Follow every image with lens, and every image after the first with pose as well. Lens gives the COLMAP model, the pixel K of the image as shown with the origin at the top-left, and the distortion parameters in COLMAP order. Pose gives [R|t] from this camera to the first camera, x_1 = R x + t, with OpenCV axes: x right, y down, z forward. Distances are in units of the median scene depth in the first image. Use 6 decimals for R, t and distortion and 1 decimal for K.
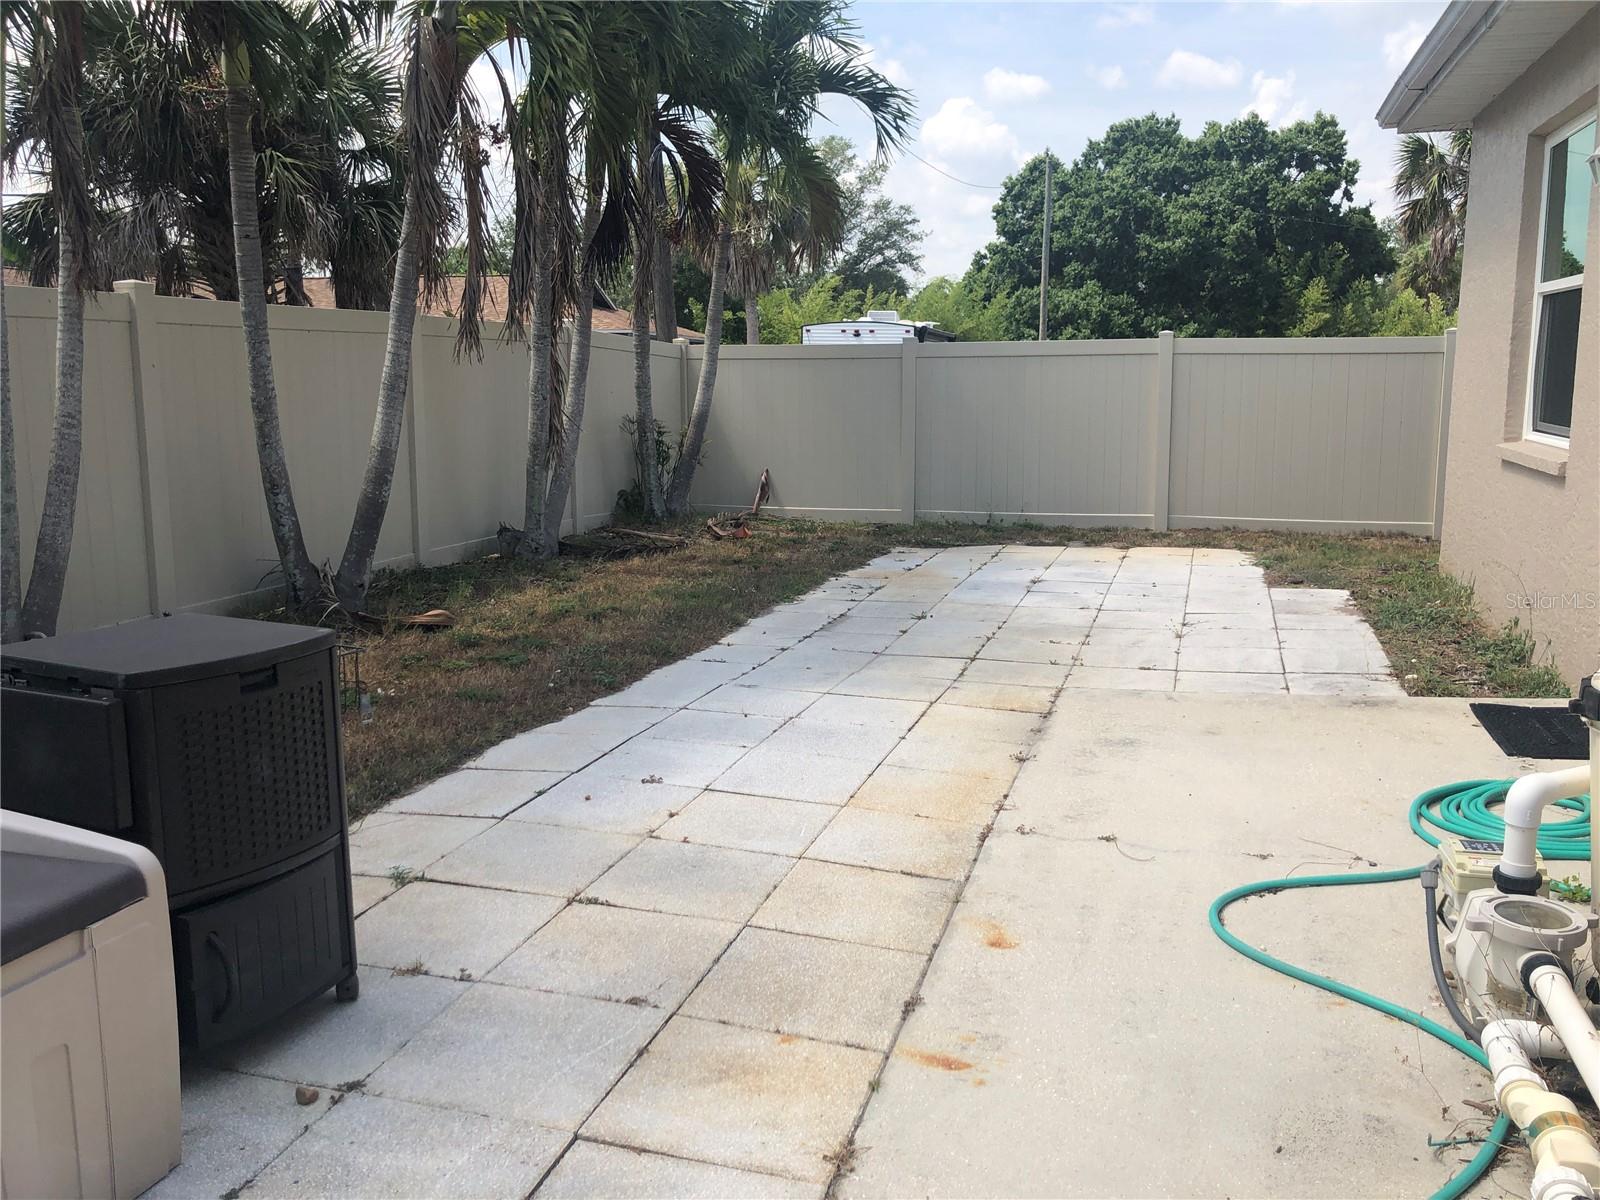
lens RADIAL K [[1318.2, 0, 810.6], [0, 1318.2, 602.2], [0, 0, 1]] dist [-0.000311, 0.056897]
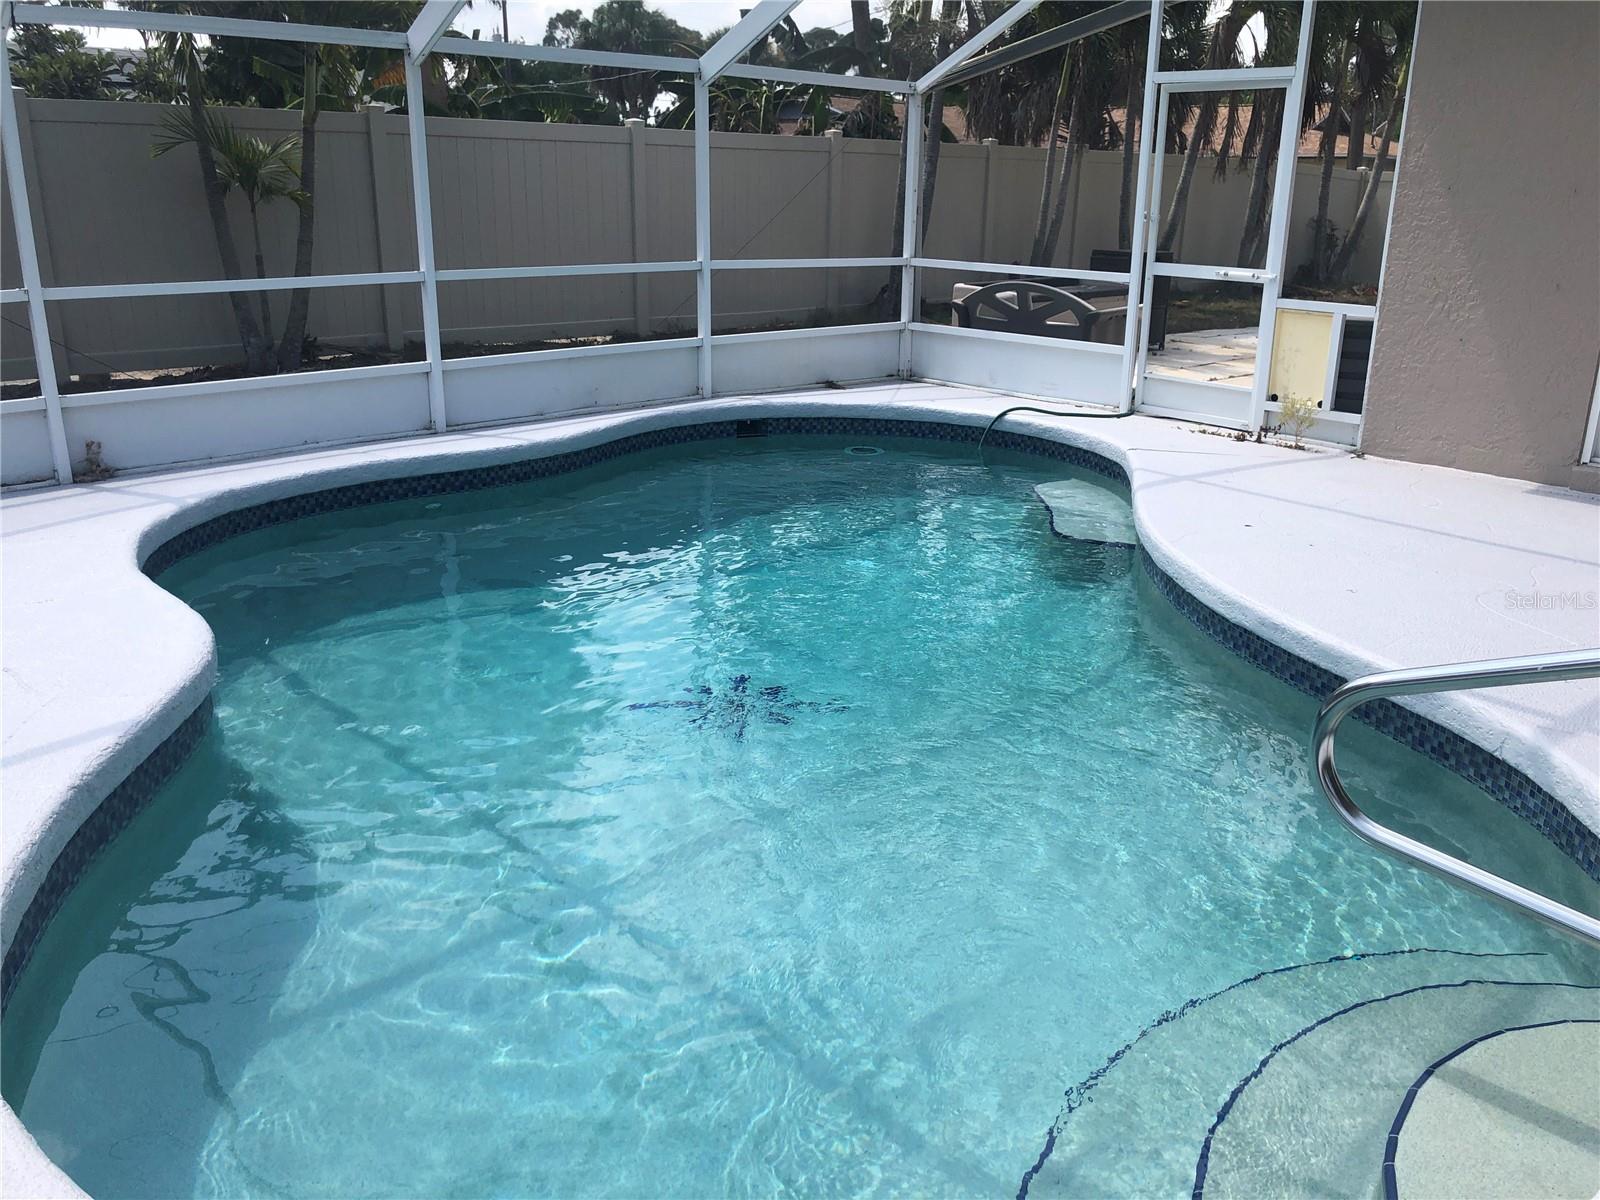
lens RADIAL K [[1318.2, 0, 810.6], [0, 1318.2, 602.2], [0, 0, 1]] dist [-0.000311, 0.056897]
pose [[0.858229, 0.169663, -0.484414, 0.260922], [-0.106672, 0.982139, 0.154999, 0.180302], [0.502060, -0.081351, 0.860998, -0.983214]]
